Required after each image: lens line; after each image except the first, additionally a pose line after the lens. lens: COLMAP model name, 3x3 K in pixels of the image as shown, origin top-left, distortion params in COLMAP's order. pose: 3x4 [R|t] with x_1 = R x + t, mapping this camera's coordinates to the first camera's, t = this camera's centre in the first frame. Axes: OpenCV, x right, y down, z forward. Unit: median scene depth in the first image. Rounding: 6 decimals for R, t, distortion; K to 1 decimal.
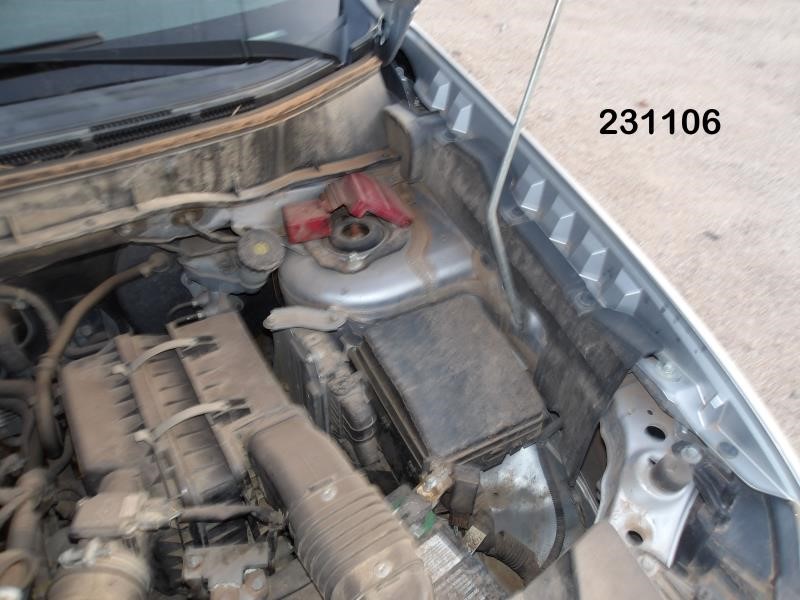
lens RADIAL K [[638.4, 0, 397.2], [0, 638.4, 301.2], [0, 0, 1]] dist [-0.006773, 0.001182]
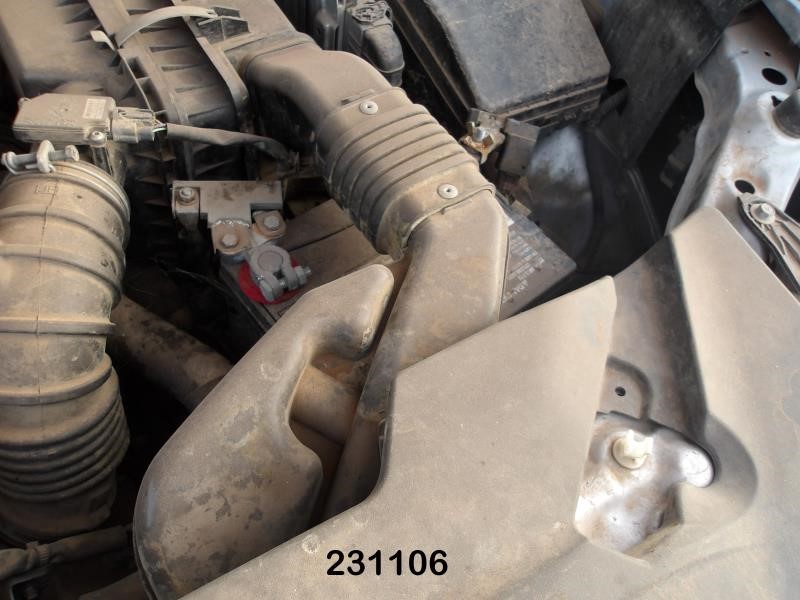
lens RADIAL K [[638.4, 0, 401.2], [0, 638.4, 297.5], [0, 0, 1]] dist [-0.006773, 0.001182]
pose [[0.996081, 0.036710, 0.080470, -0.098853], [-0.060419, 0.946856, 0.315931, 0.224107], [-0.064595, -0.319555, 0.945364, 0.180888]]
